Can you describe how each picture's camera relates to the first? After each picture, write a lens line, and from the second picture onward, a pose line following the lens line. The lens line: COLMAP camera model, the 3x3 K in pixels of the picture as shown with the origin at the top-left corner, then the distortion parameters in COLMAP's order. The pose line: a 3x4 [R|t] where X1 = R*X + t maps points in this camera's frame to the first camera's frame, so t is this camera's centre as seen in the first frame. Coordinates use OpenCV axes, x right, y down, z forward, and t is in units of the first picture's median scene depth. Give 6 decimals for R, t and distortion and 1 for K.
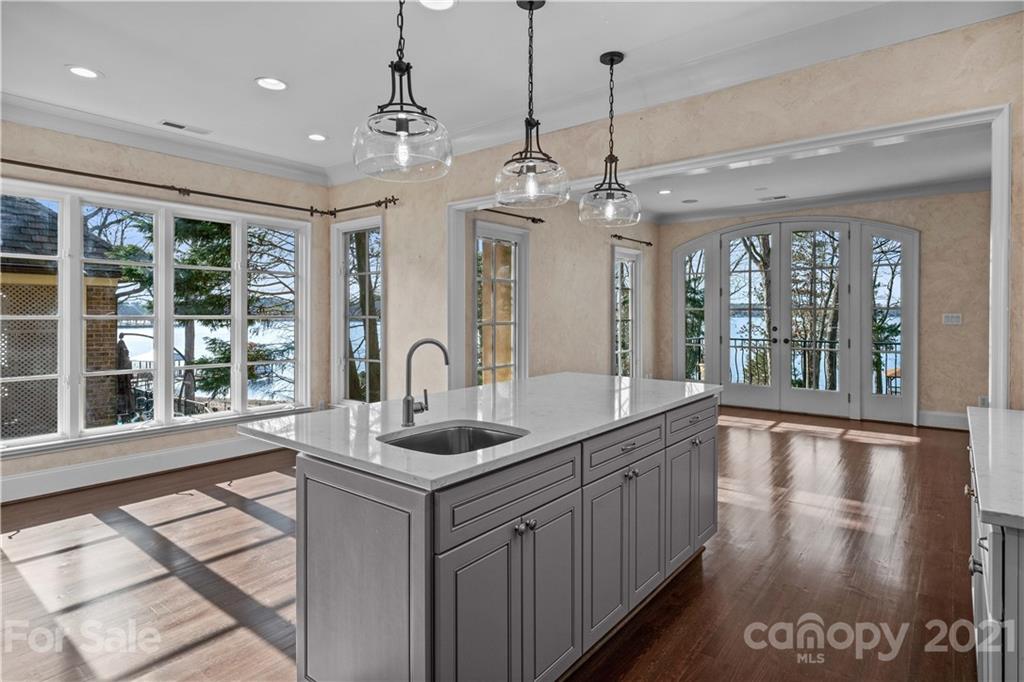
lens RADIAL K [[546.7, 0, 520.7], [0, 546.7, 315.1], [0, 0, 1]] dist [-0.000438, 0.000613]
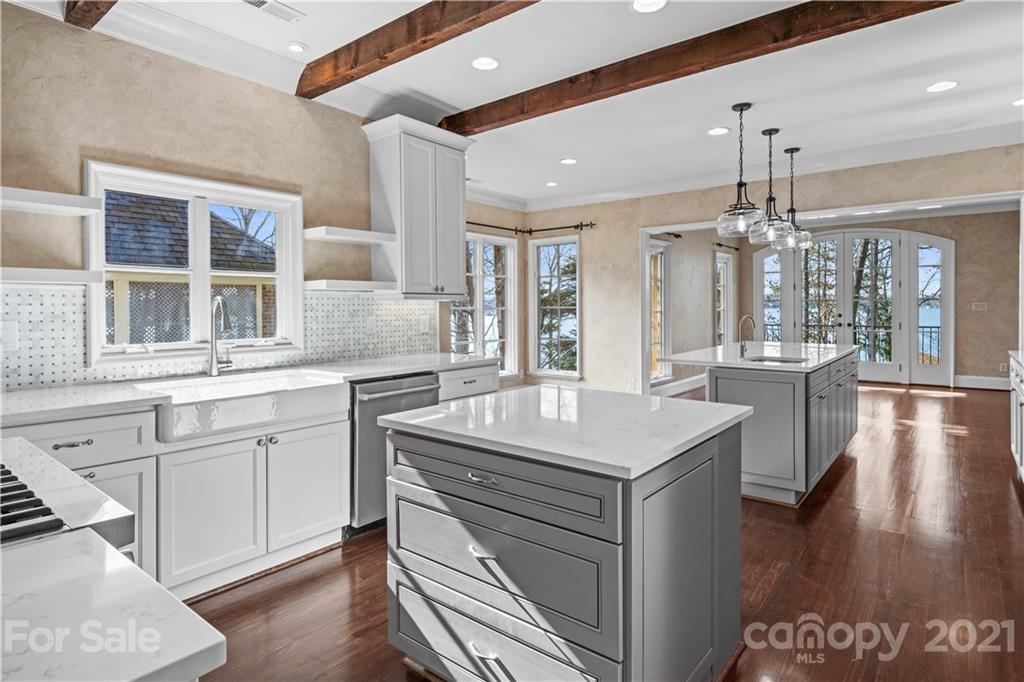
lens RADIAL K [[546.7, 0, 527.4], [0, 546.7, 310.2], [0, 0, 1]] dist [-0.000438, 0.000613]
pose [[0.999970, -0.006739, 0.003809, -0.323090], [0.006725, 0.999971, 0.003458, 0.004045], [-0.003832, -0.003432, 0.999987, -0.333872]]
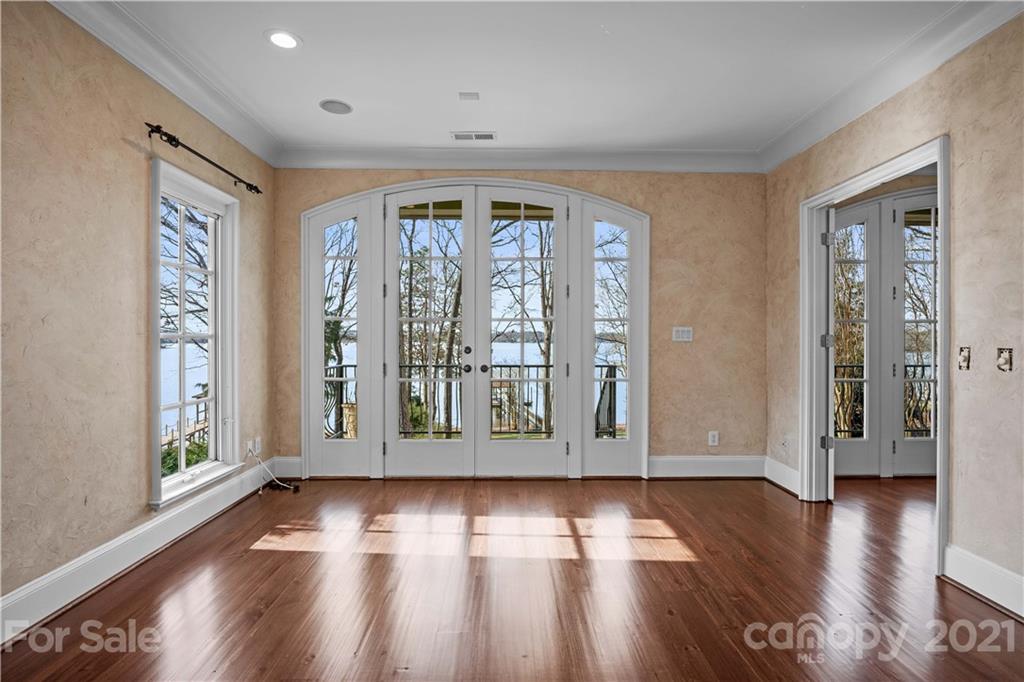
lens RADIAL K [[491.0, 0, 512.7], [0, 491.0, 338.8], [0, 0, 1]] dist [-0.007564, -0.000704]
pose [[0.777249, 0.002769, 0.629187, 0.168768], [-0.000618, 0.999993, -0.003637, 0.016428], [-0.629193, 0.002438, 0.777246, 0.610656]]
